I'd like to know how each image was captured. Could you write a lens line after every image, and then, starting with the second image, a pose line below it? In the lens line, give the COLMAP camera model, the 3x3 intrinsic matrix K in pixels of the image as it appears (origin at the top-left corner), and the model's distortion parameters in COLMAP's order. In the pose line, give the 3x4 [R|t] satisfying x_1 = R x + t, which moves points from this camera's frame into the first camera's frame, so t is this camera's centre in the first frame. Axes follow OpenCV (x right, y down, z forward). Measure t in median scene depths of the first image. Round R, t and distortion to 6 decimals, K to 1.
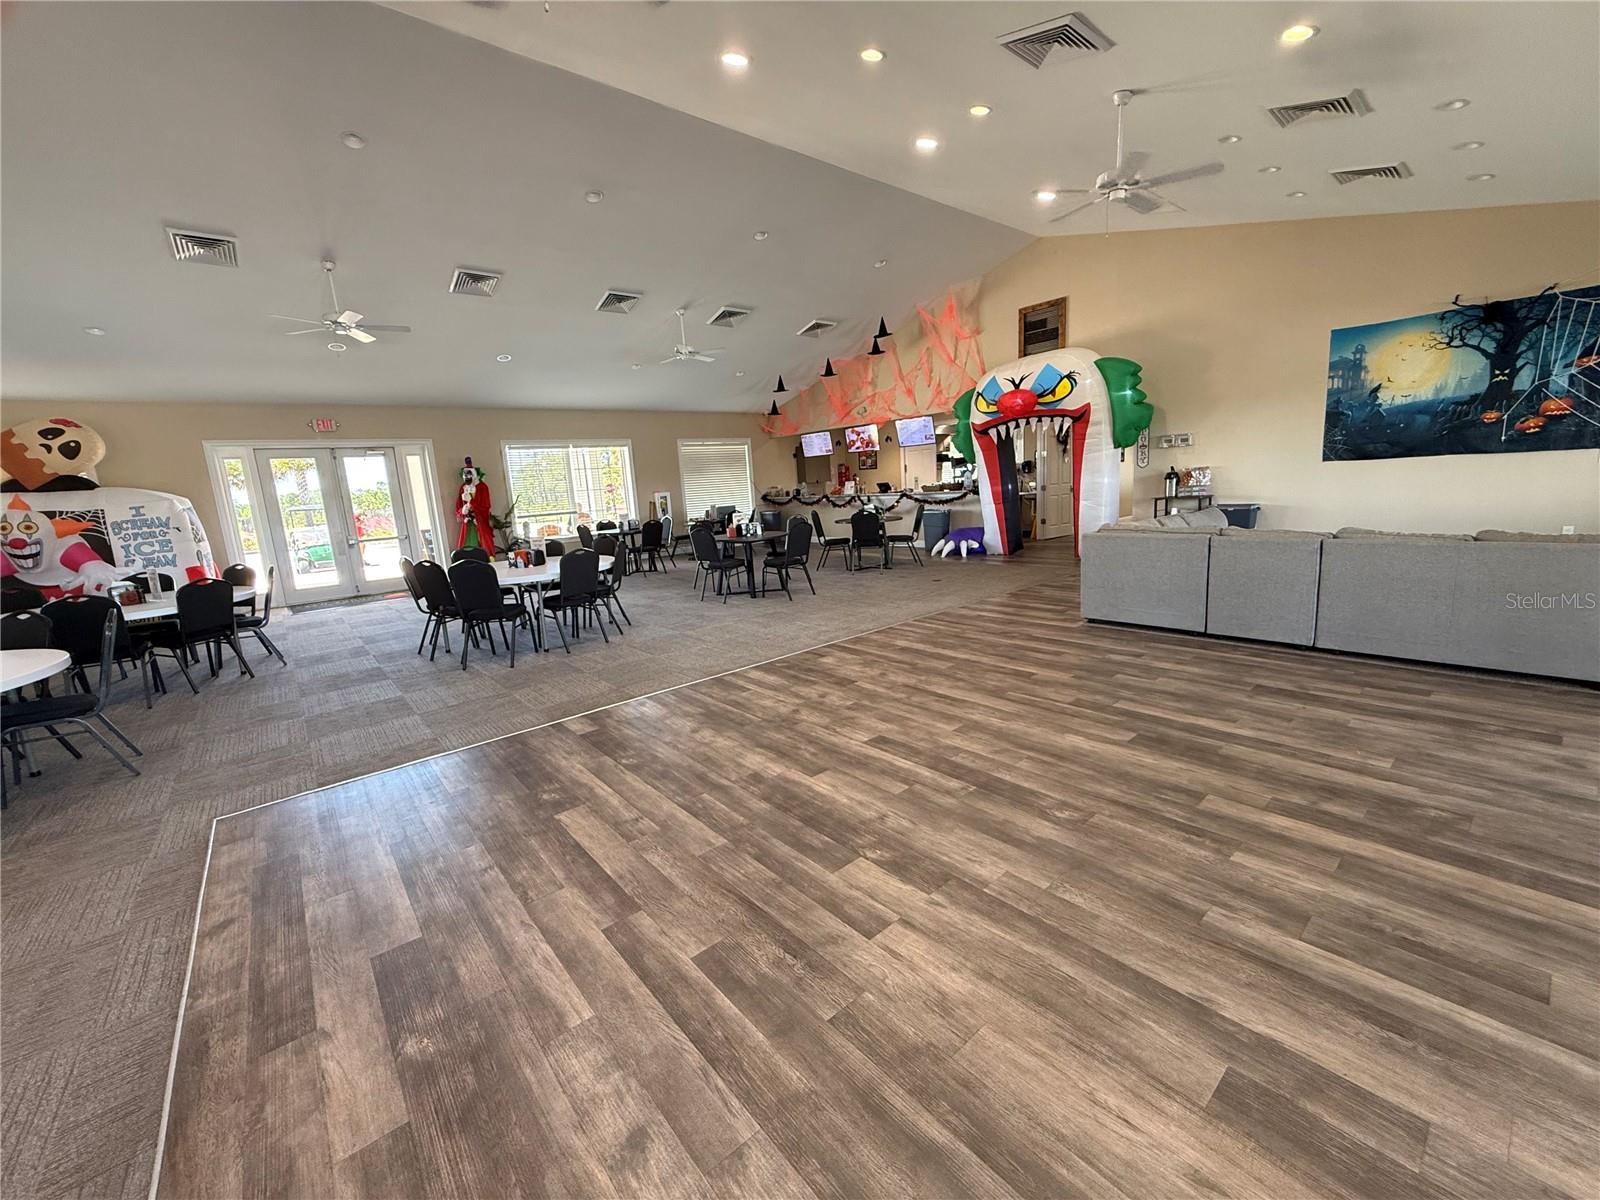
lens RADIAL K [[641.3, 0, 800.0], [0, 641.3, 600.0], [0, 0, 1]] dist [-0.000021, 0.000001]
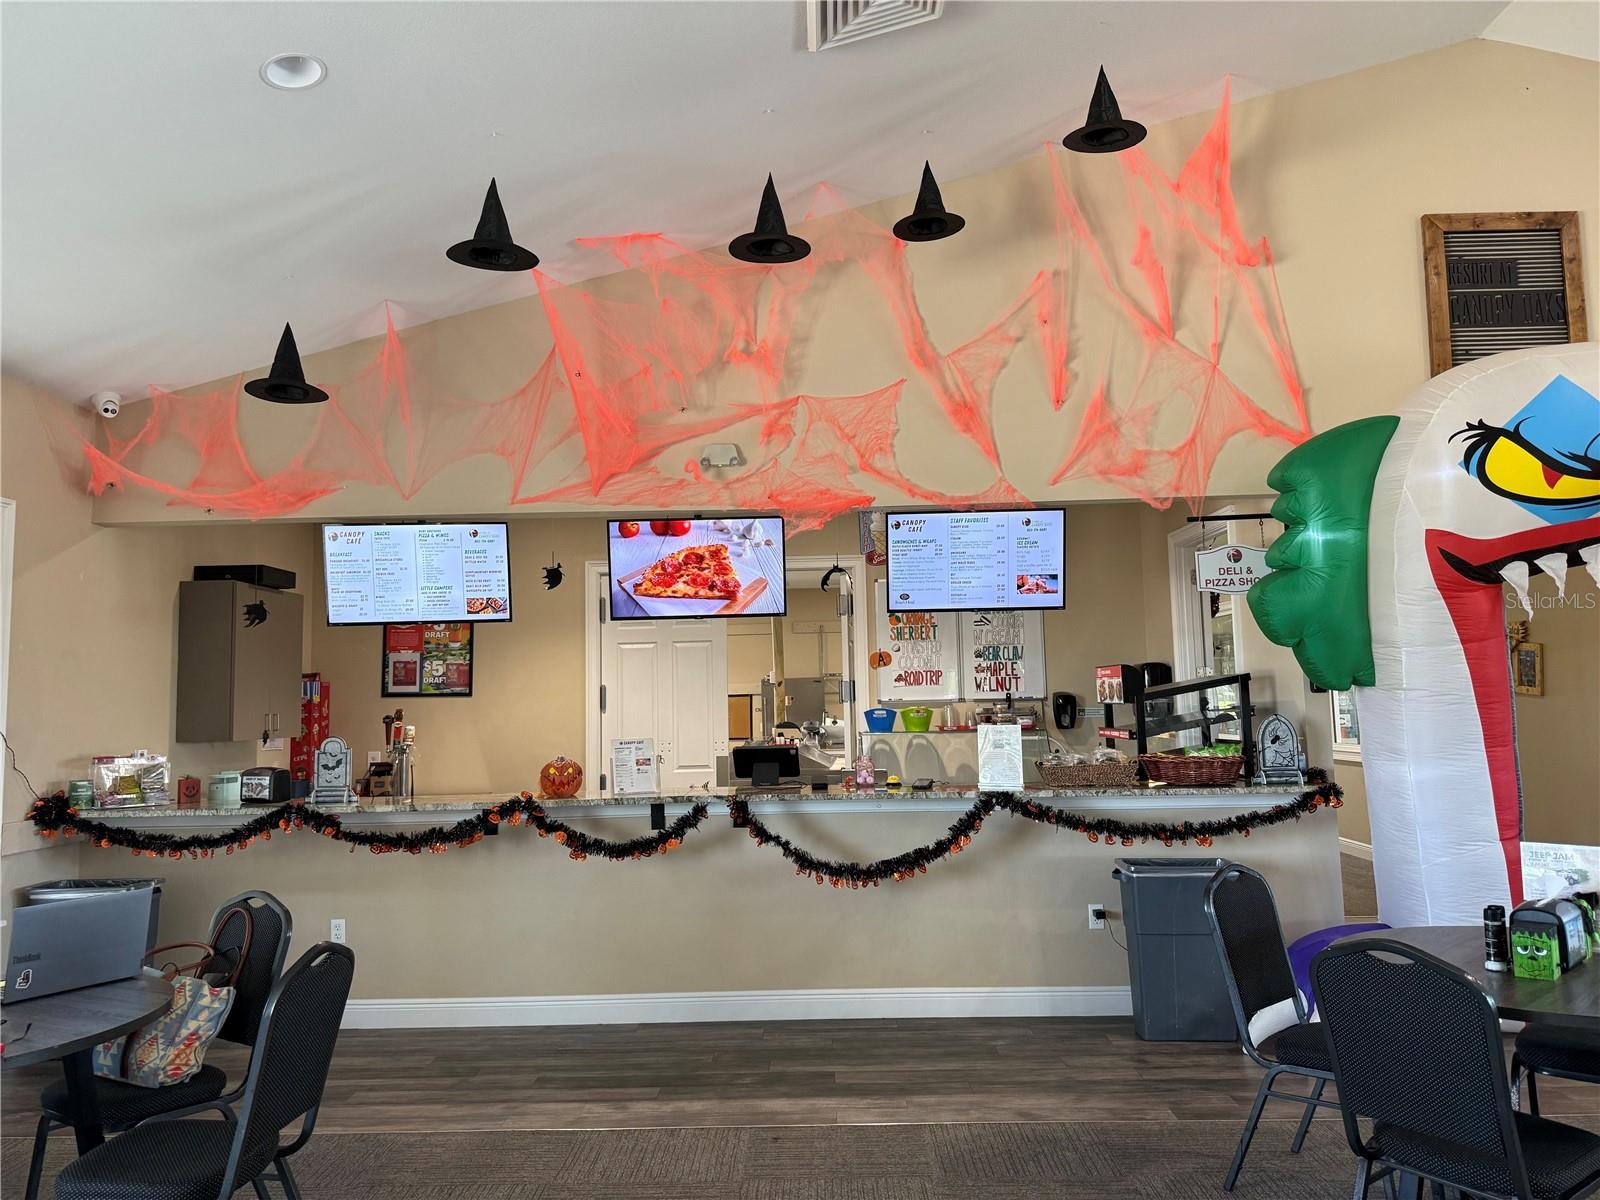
lens RADIAL K [[1132.5, 0, 800.0], [0, 1132.5, 600.0], [0, 0, 1]] dist [-0.005360, -0.004311]
pose [[0.663944, 0.108840, 0.739819, -0.229105], [0.120489, 0.960853, -0.249489, -0.149233], [-0.738012, 0.254786, 0.624838, 0.824718]]
